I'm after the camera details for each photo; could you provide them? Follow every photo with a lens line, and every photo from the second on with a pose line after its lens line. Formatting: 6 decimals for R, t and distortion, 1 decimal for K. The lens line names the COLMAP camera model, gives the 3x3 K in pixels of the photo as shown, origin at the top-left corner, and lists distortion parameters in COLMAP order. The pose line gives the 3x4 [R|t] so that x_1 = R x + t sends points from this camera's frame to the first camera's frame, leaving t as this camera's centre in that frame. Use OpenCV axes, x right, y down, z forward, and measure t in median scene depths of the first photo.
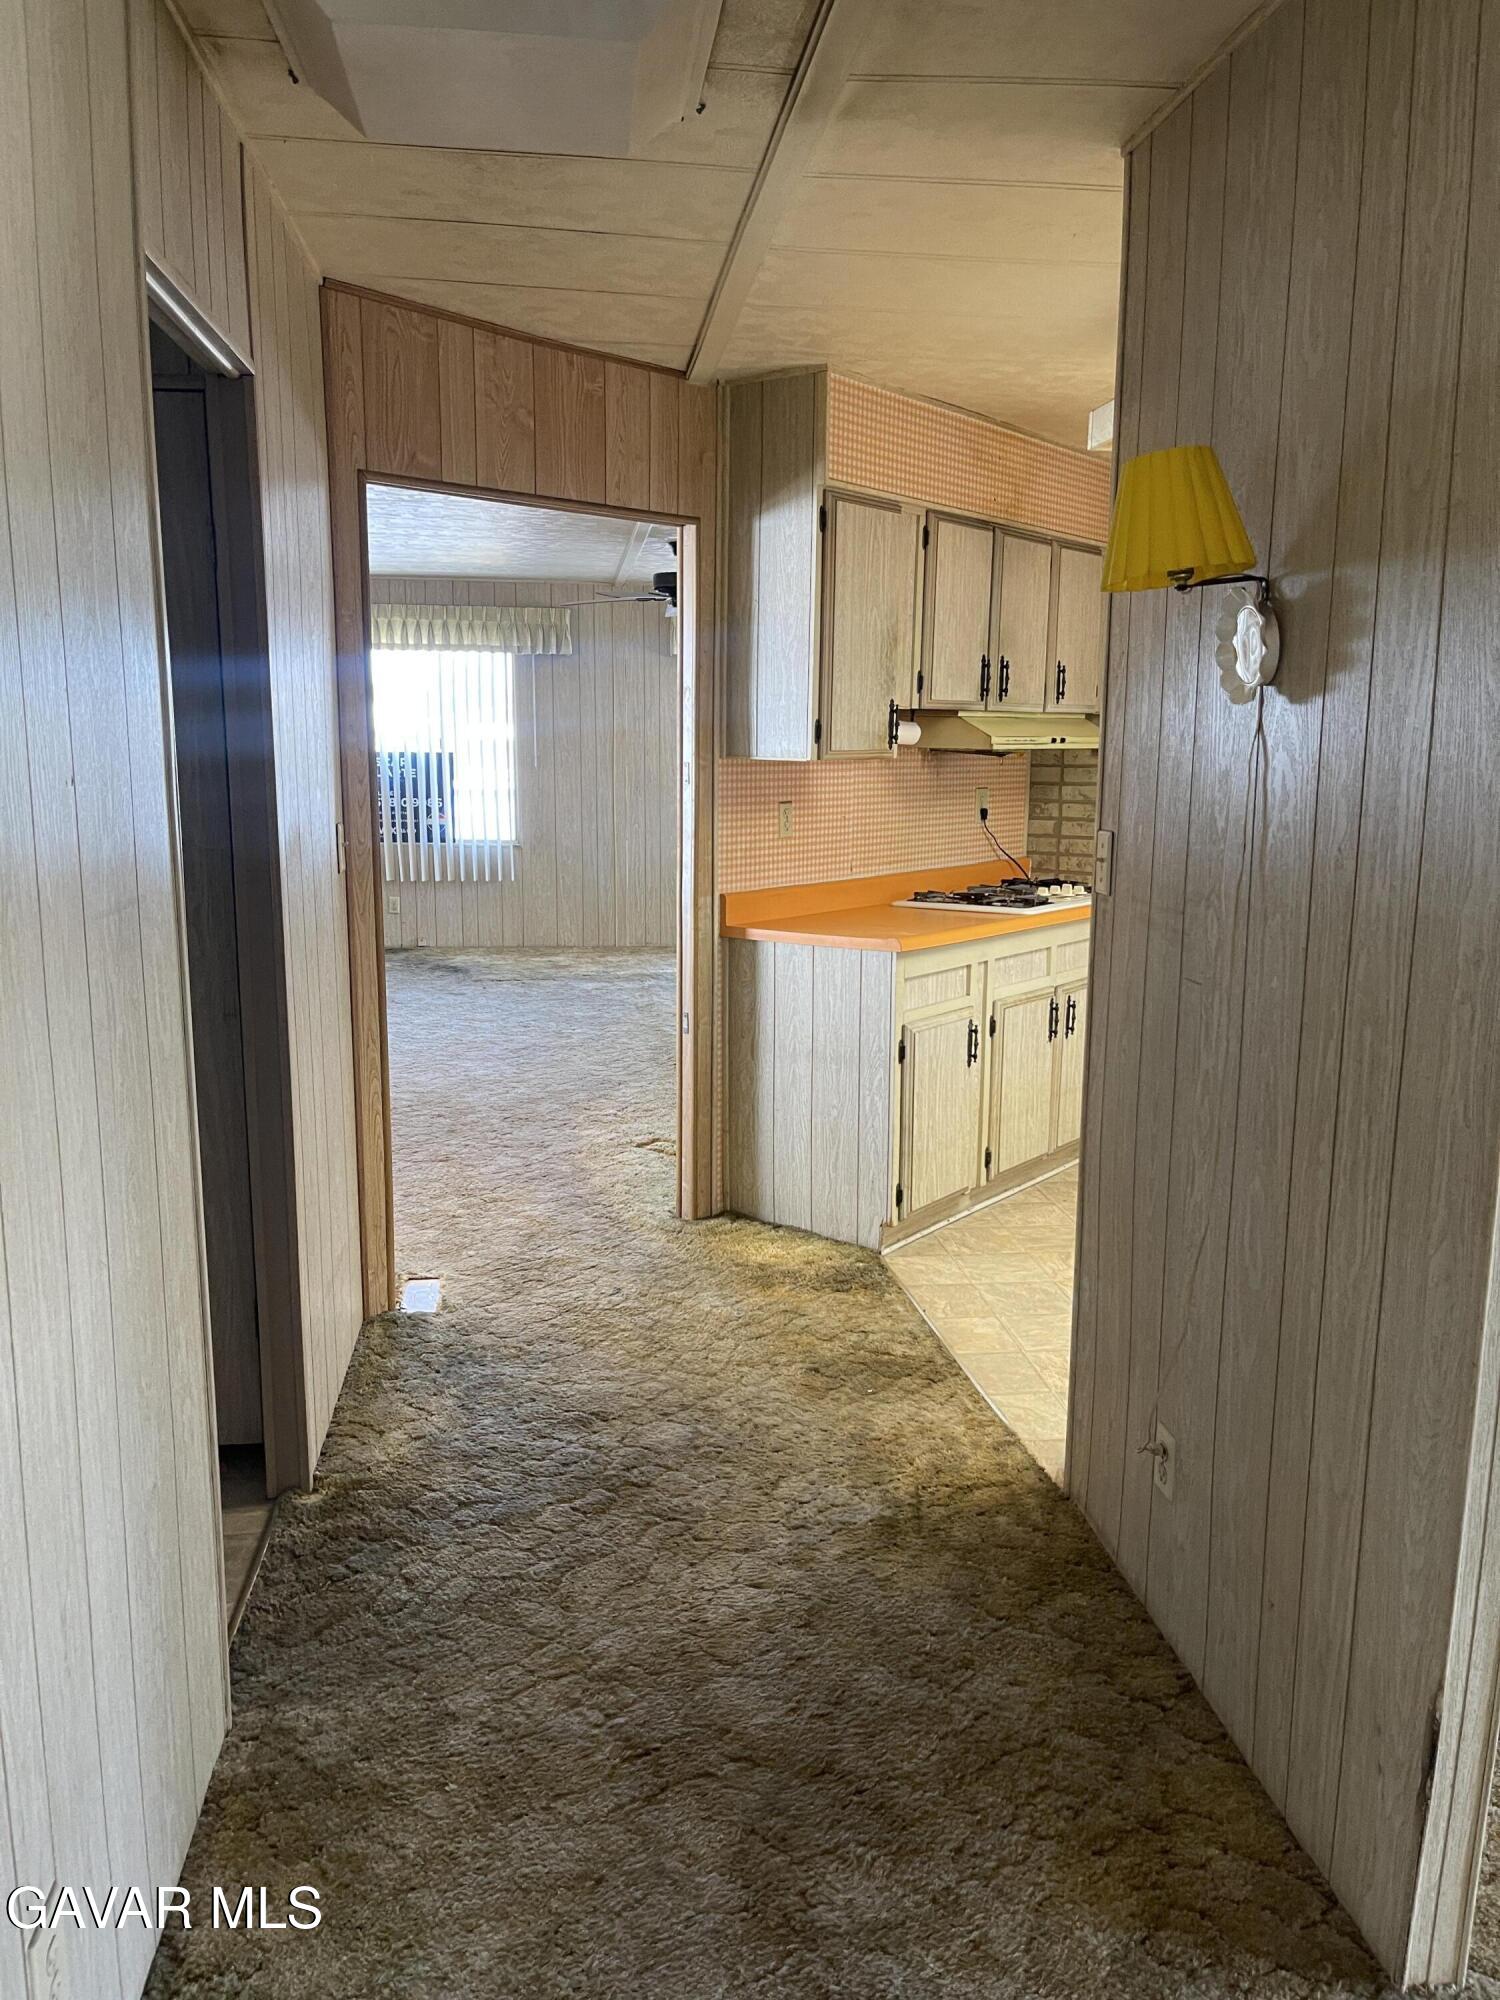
lens RADIAL K [[1514.4, 0, 750.0], [0, 1514.4, 1000.0], [0, 0, 1]] dist [0.058665, -0.091038]
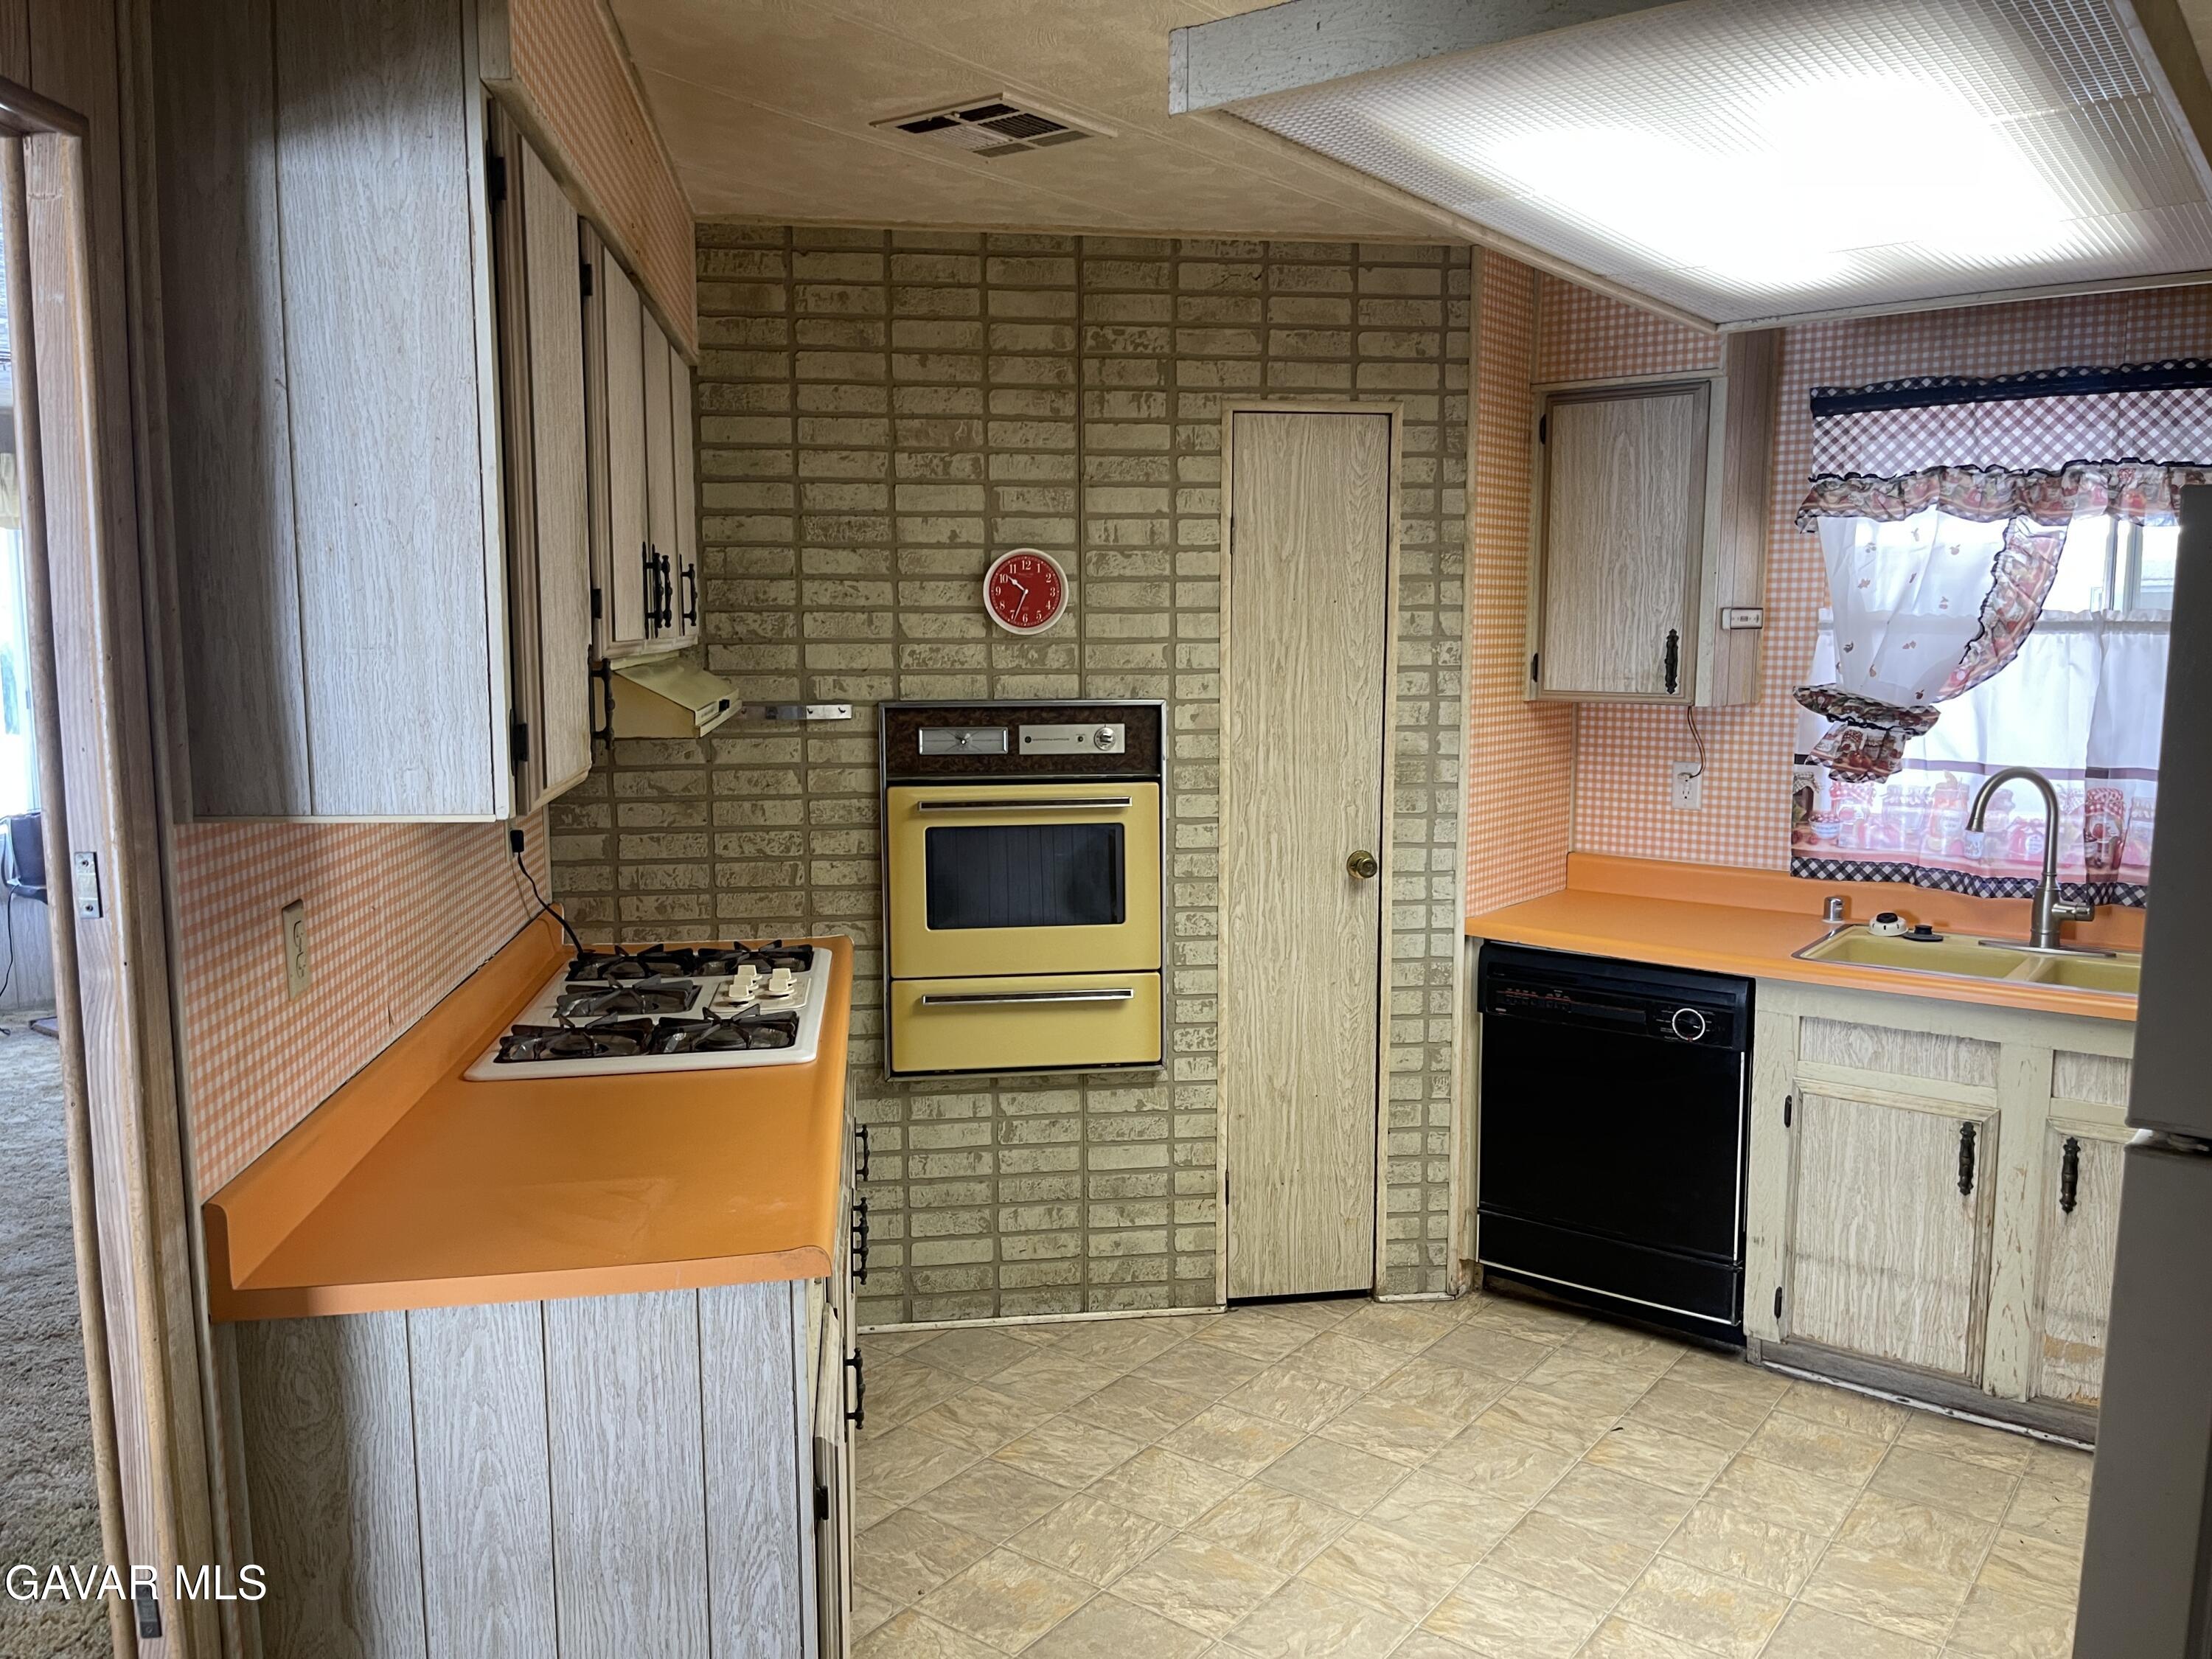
lens RADIAL K [[1674.9, 0, 1092.9], [0, 1674.9, 832.2], [0, 0, 1]] dist [0.058665, -0.091038]
pose [[0.704274, -0.098401, 0.703076, -0.109089], [0.131529, 0.991288, 0.006986, -0.101423], [-0.697638, 0.087555, 0.711080, 0.442624]]
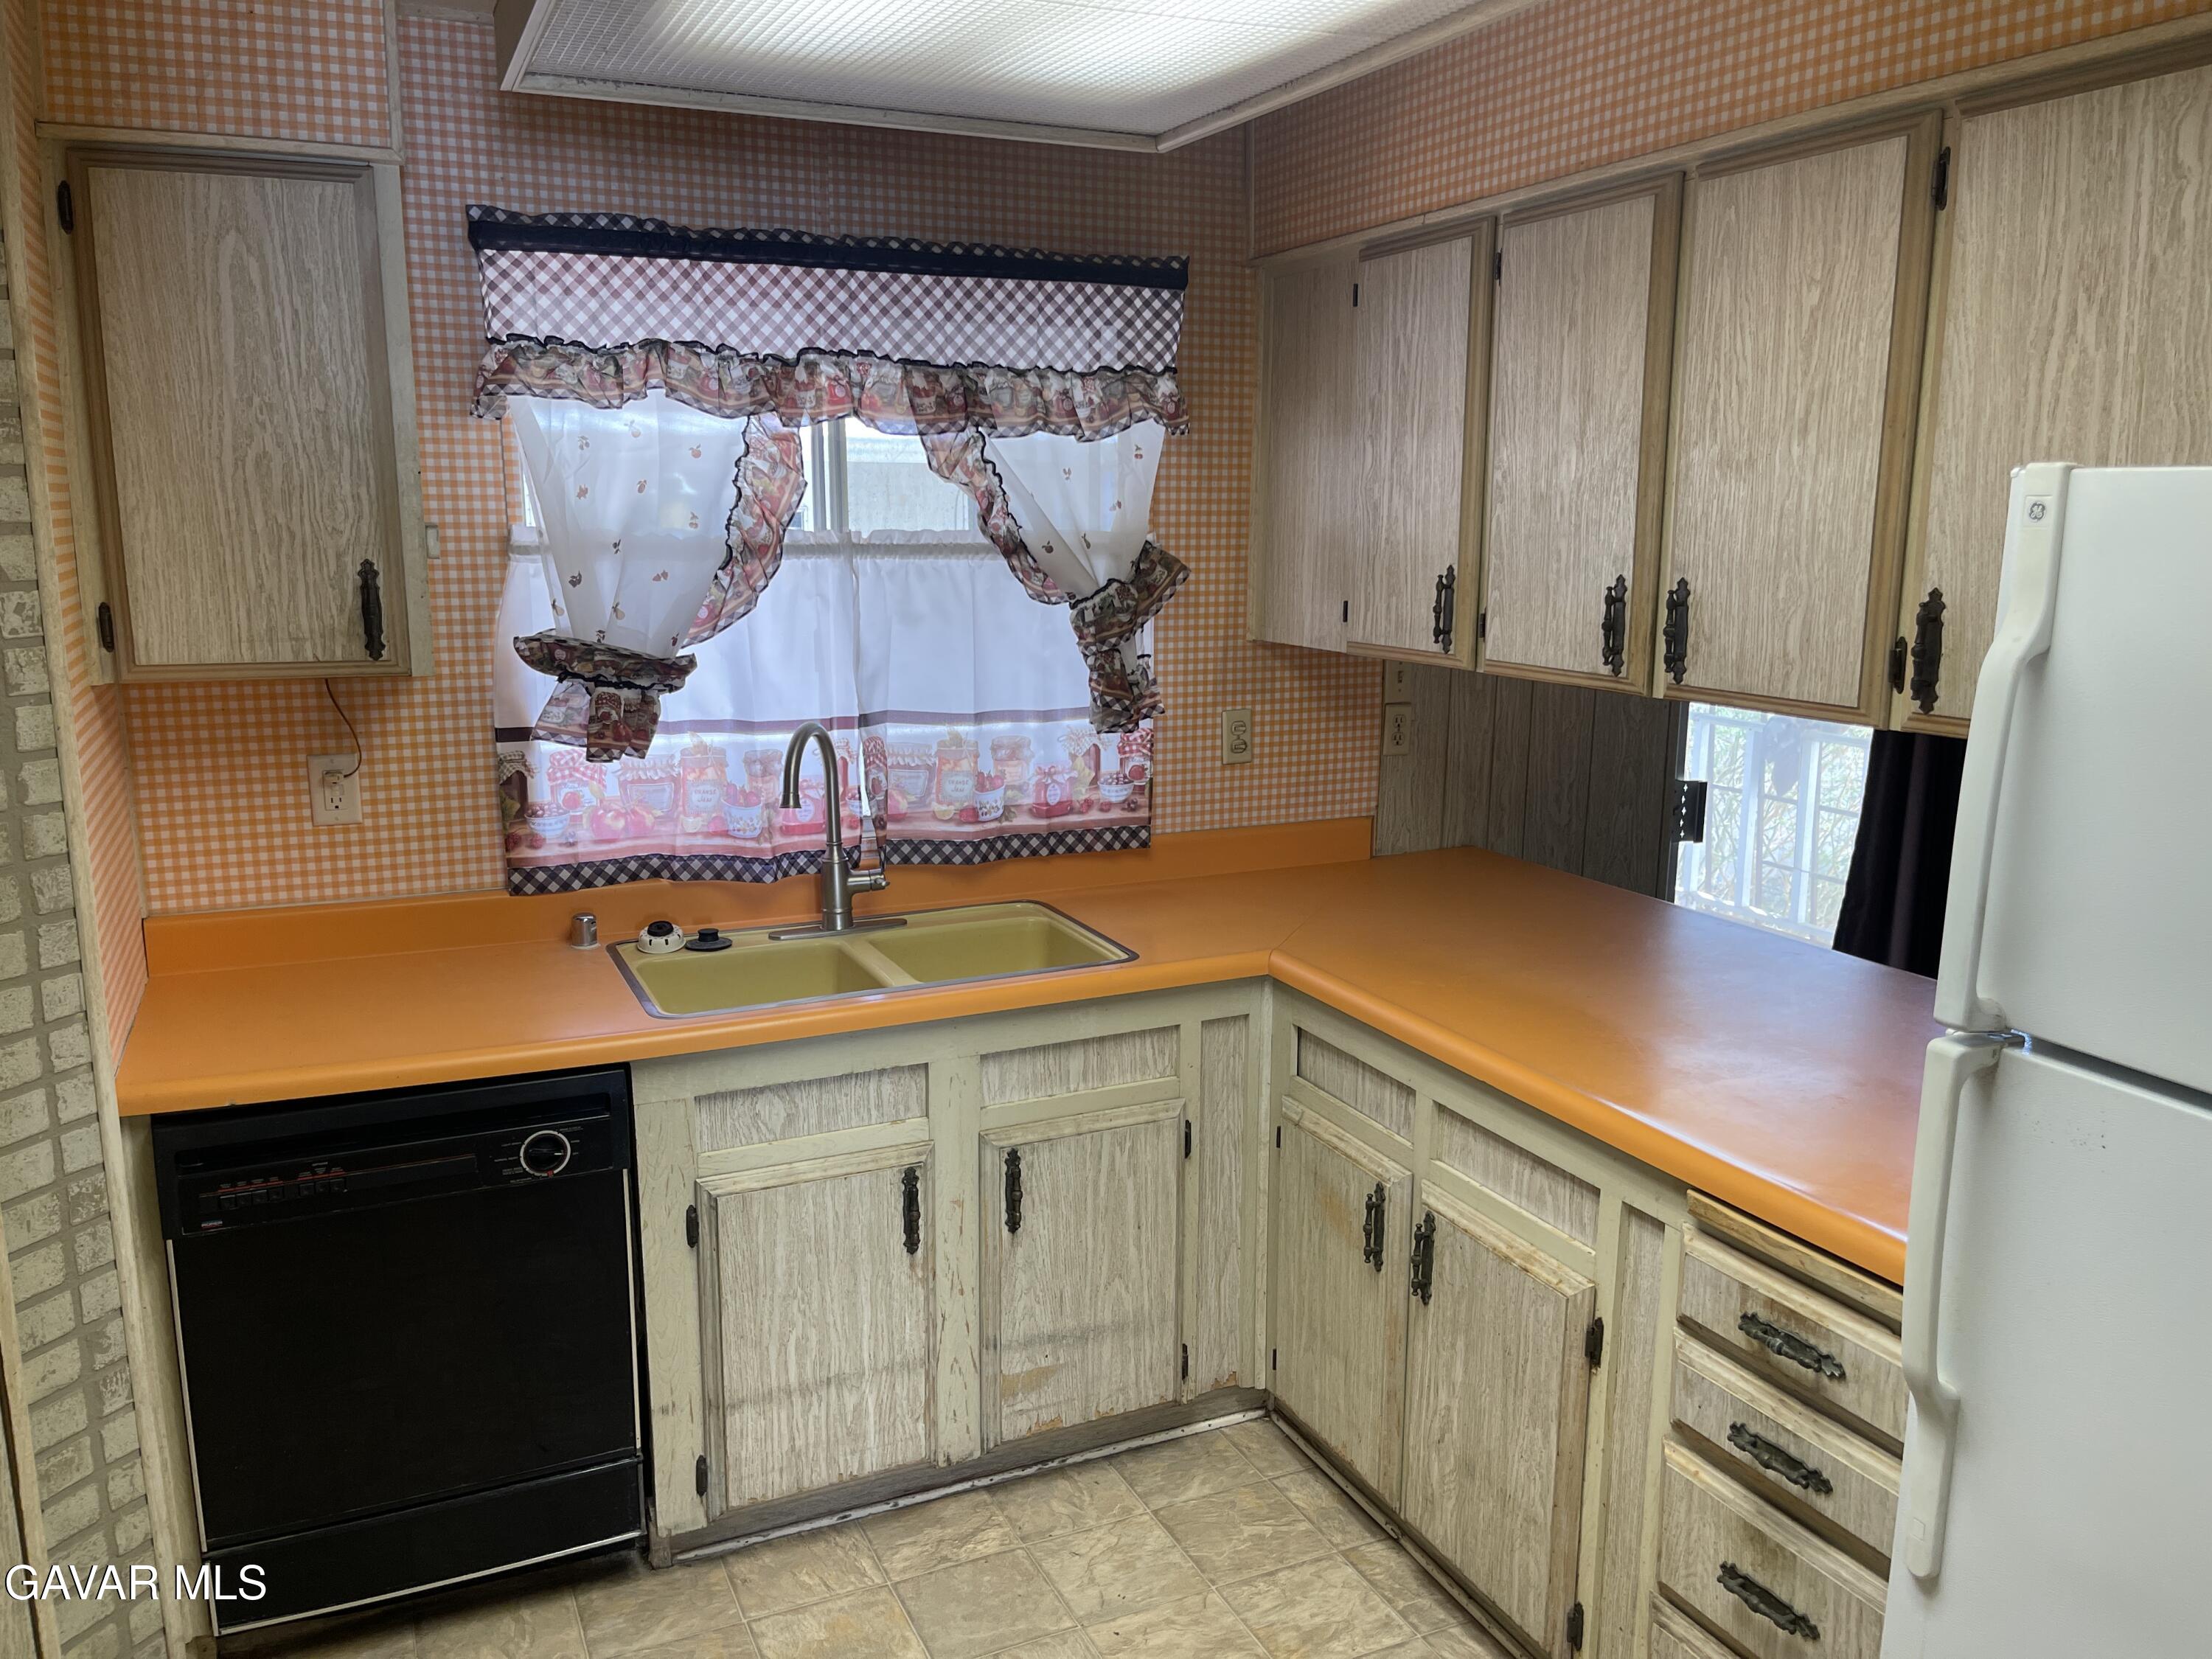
lens RADIAL K [[1674.9, 0, 1092.9], [0, 1674.9, 832.2], [0, 0, 1]] dist [0.058665, -0.091038]
pose [[-0.302761, -0.190717, 0.933790, 0.048123], [0.159451, 0.955828, 0.246917, -0.152425], [-0.939634, 0.223651, -0.258977, 0.683956]]
